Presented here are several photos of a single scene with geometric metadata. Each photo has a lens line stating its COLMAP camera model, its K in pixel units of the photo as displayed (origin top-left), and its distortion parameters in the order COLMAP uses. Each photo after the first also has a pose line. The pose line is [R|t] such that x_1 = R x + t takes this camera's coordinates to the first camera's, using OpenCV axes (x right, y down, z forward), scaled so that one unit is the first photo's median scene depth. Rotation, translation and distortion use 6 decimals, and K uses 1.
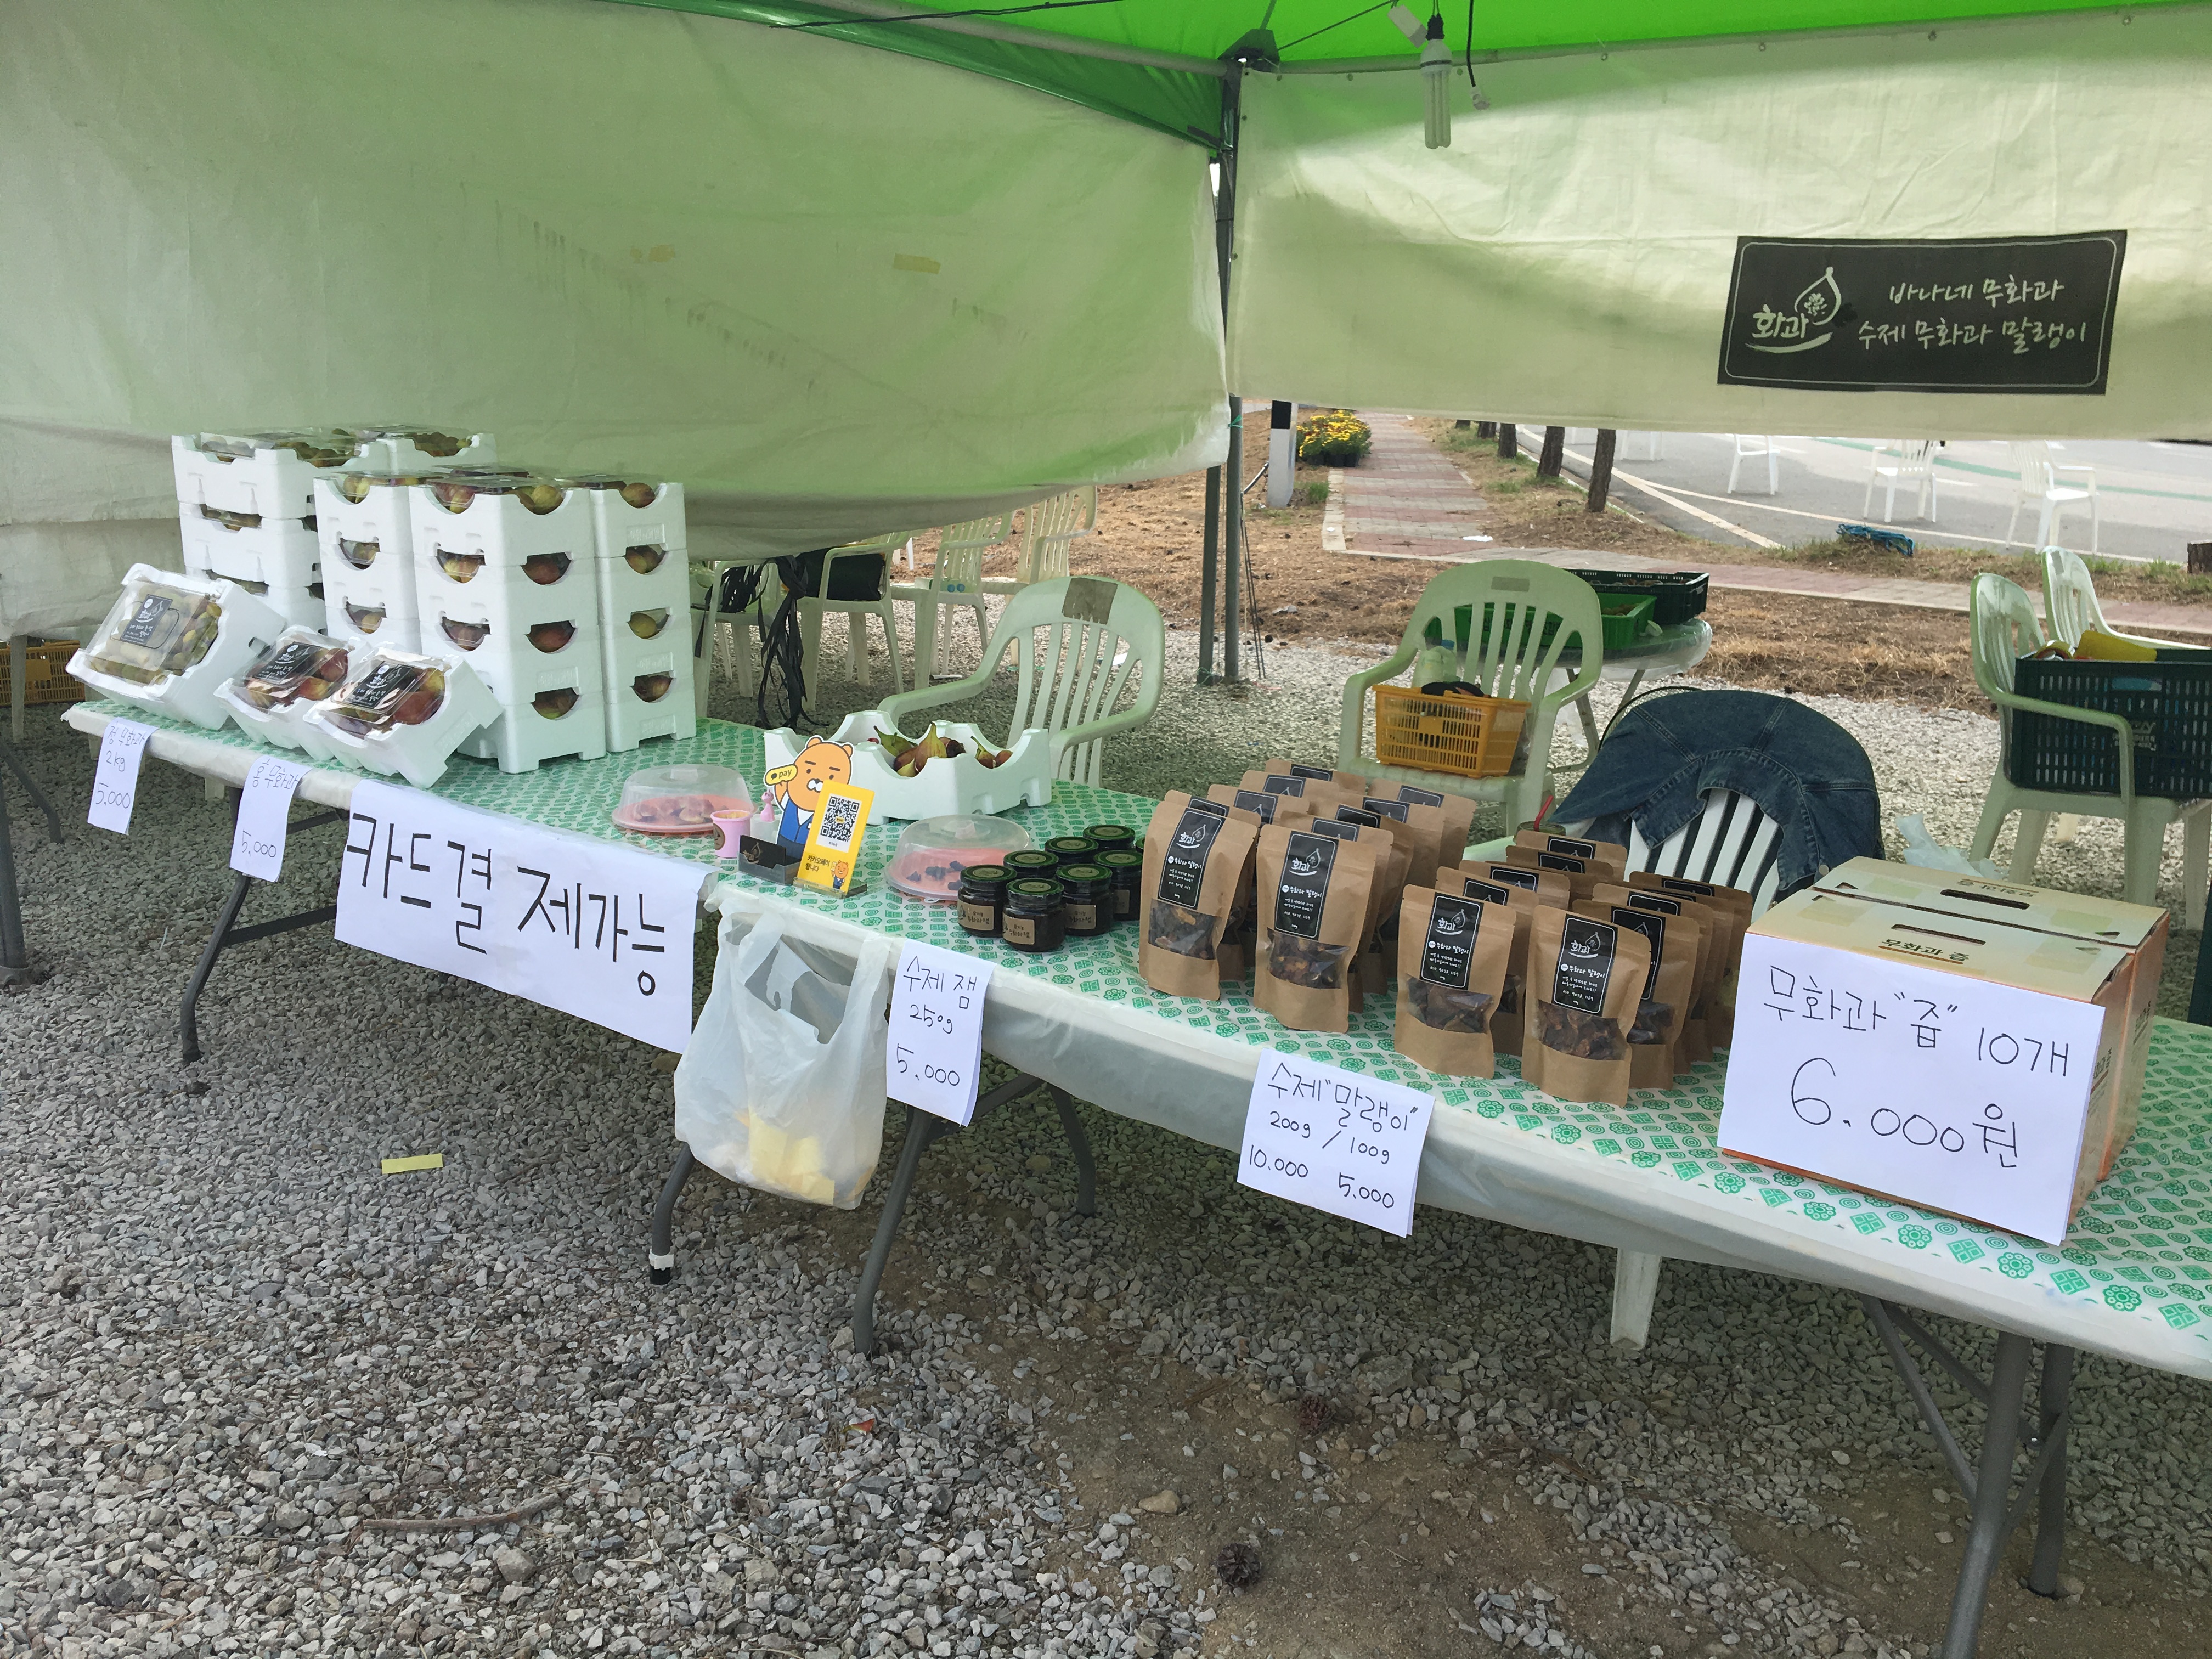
lens RADIAL K [[1816.4, 0, 1092.6], [0, 1816.4, 825.3], [0, 0, 1]] dist [0.059520, -0.096065]
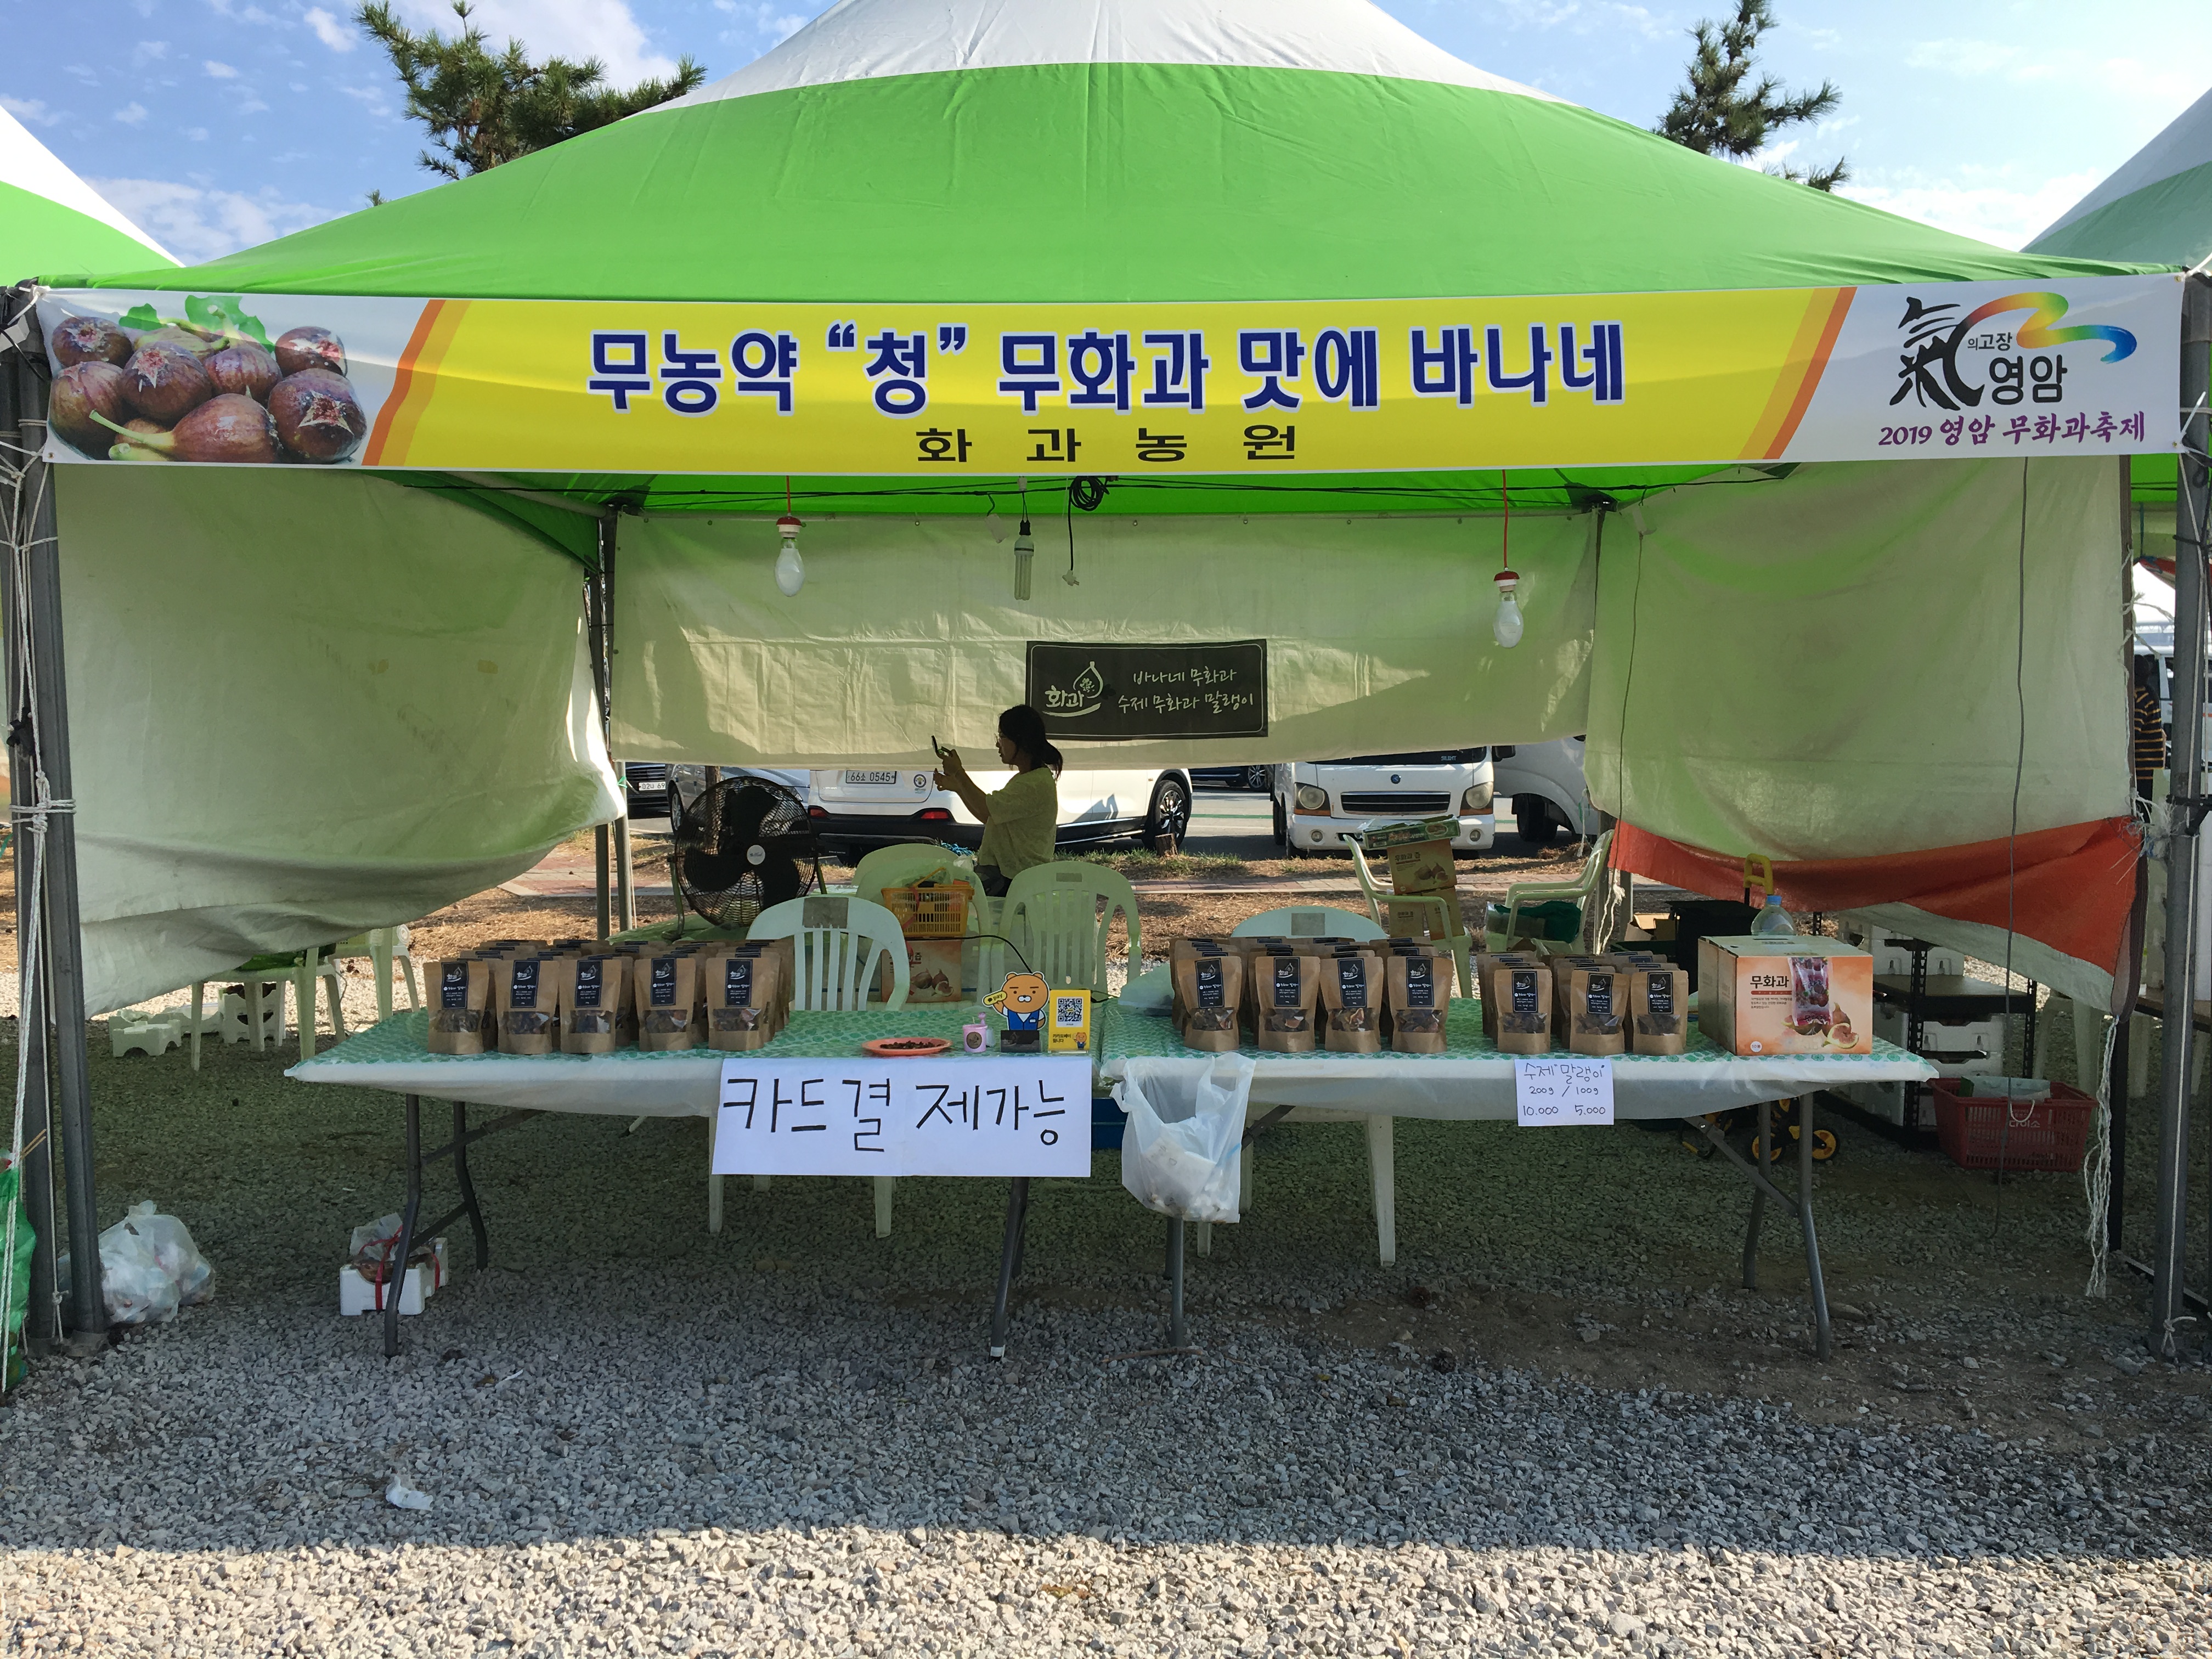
lens RADIAL K [[1816.4, 0, 1068.5], [0, 1816.4, 766.2], [0, 0, 1]] dist [0.059520, -0.096065]
pose [[0.815163, -0.046990, 0.577322, -0.953943], [0.170374, 0.972064, -0.161444, 0.026989], [-0.553608, 0.229964, 0.800397, -0.305296]]
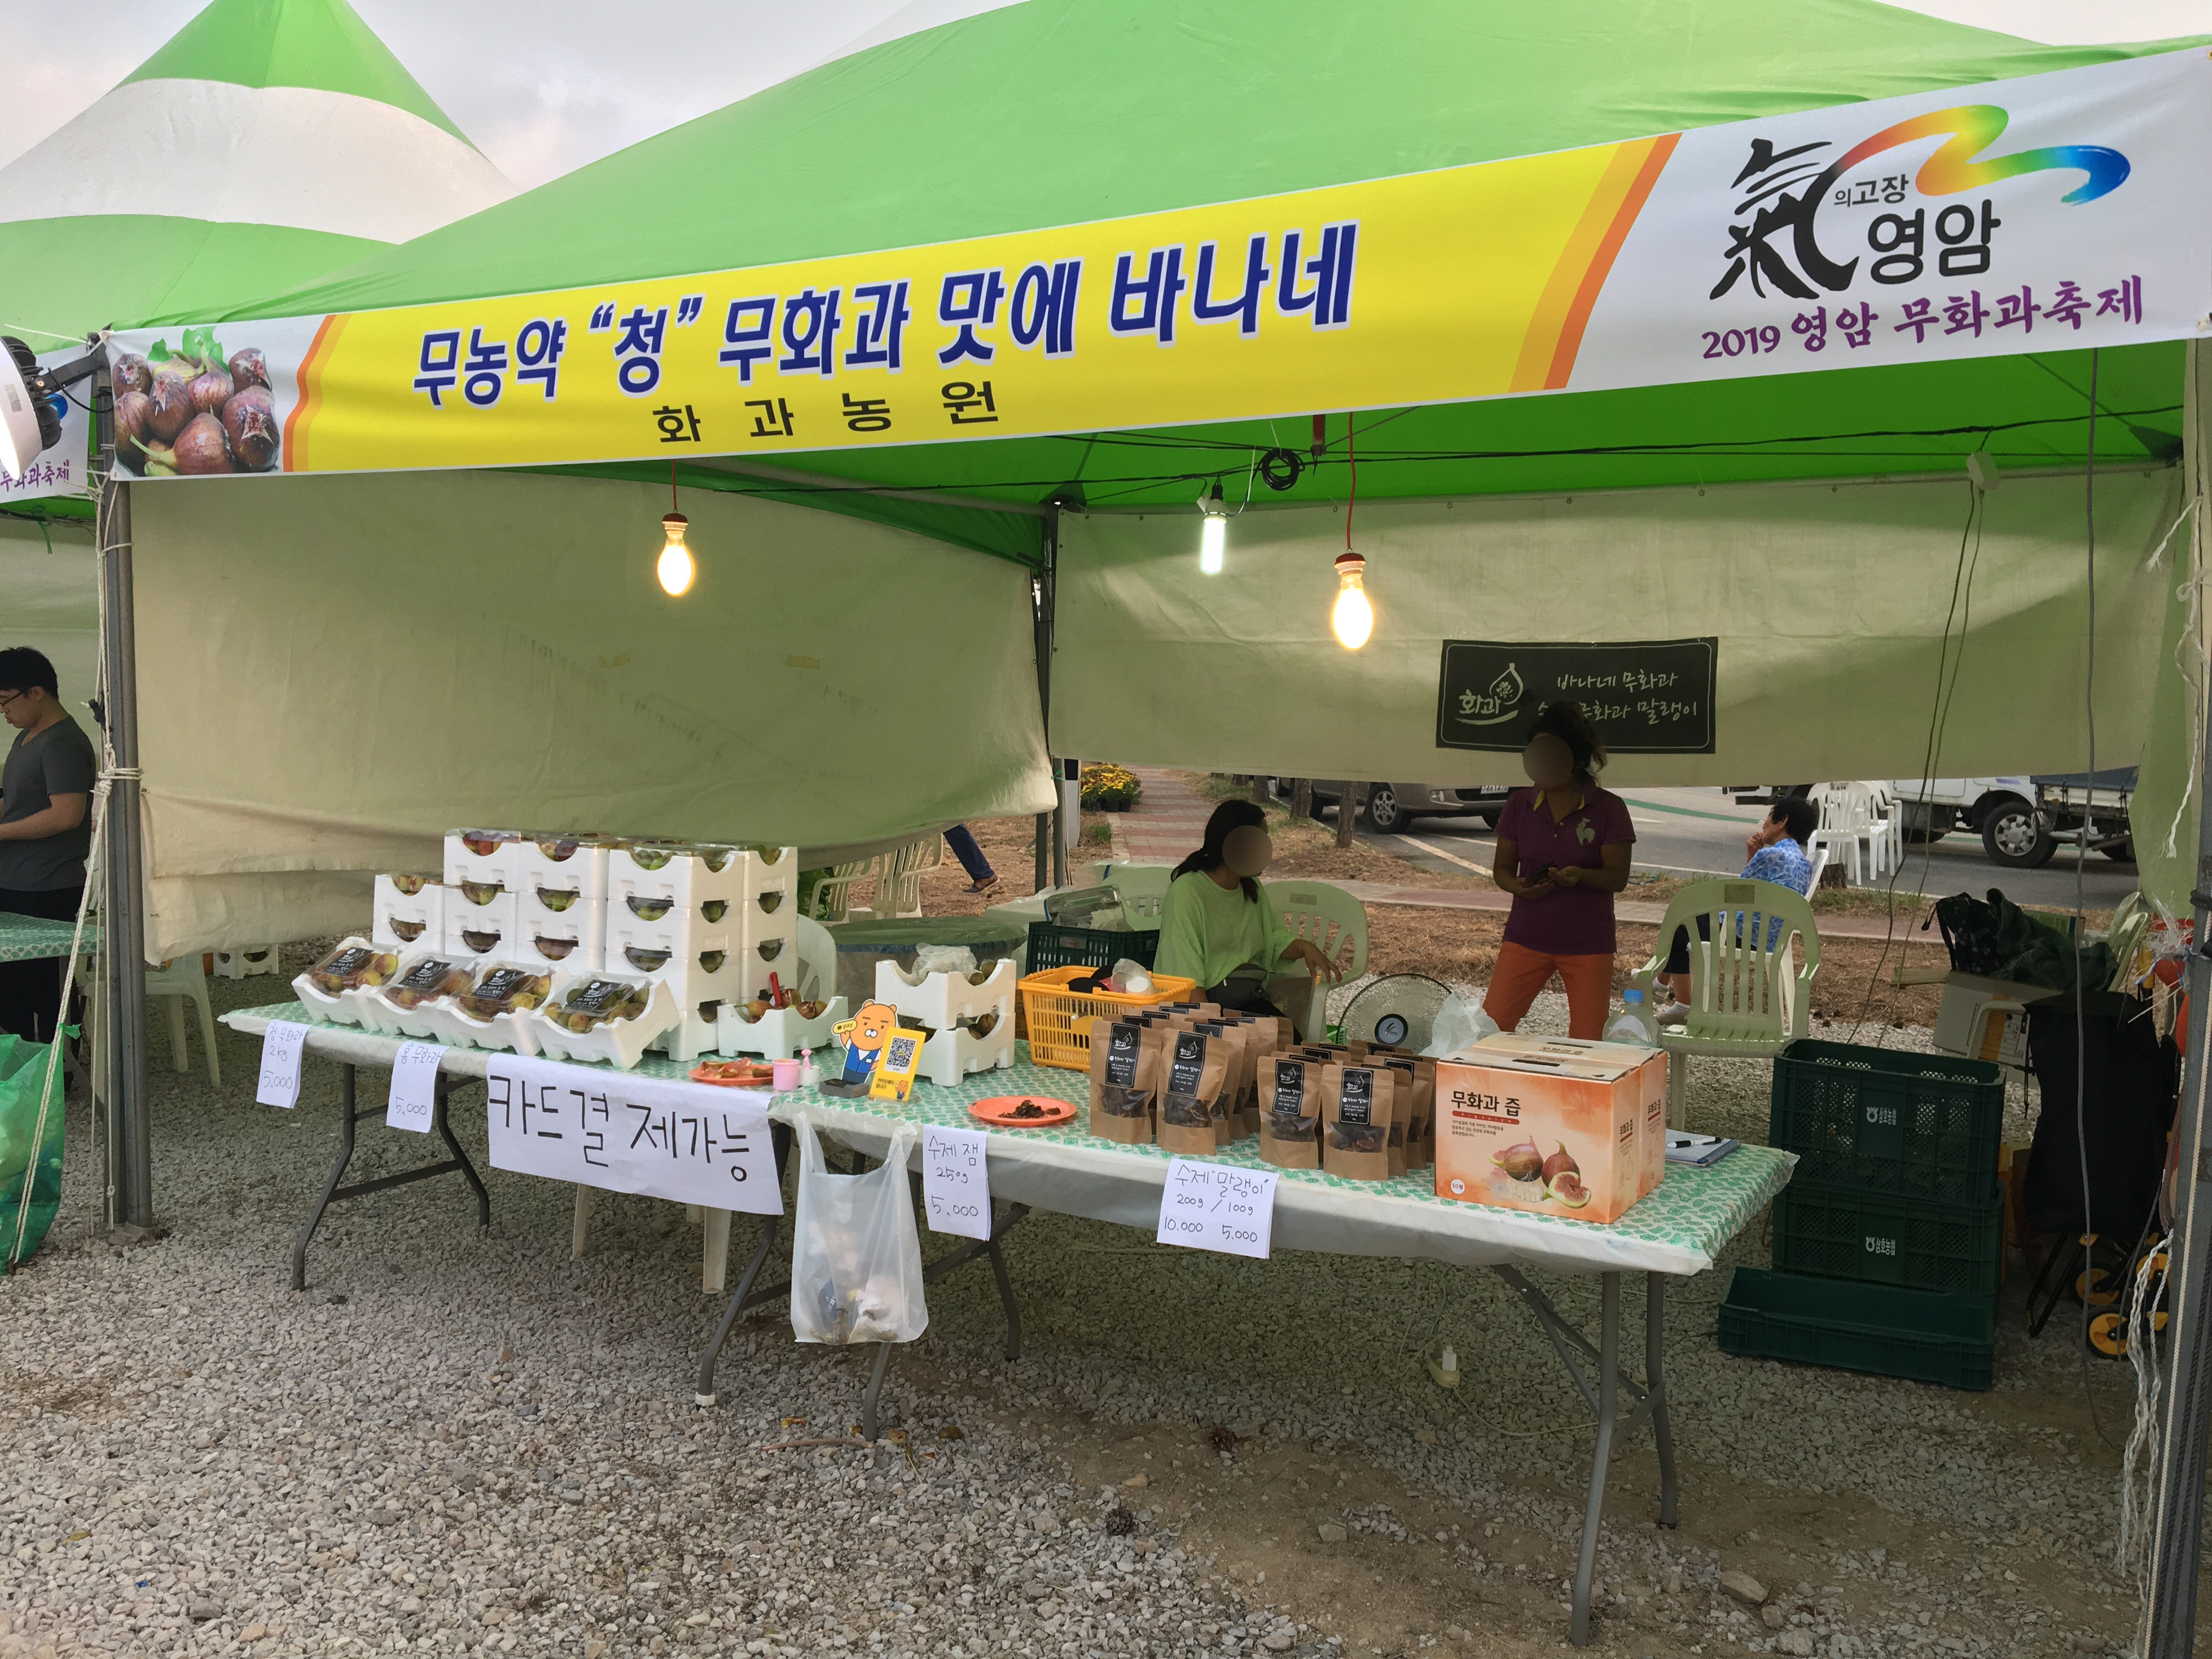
lens RADIAL K [[1816.4, 0, 1099.8], [0, 1816.4, 750.9], [0, 0, 1]] dist [0.059520, -0.096065]
pose [[0.992261, -0.009706, 0.123791, -0.110764], [0.037339, 0.974123, -0.222915, 0.077920], [-0.118424, 0.225812, 0.966946, -0.440887]]
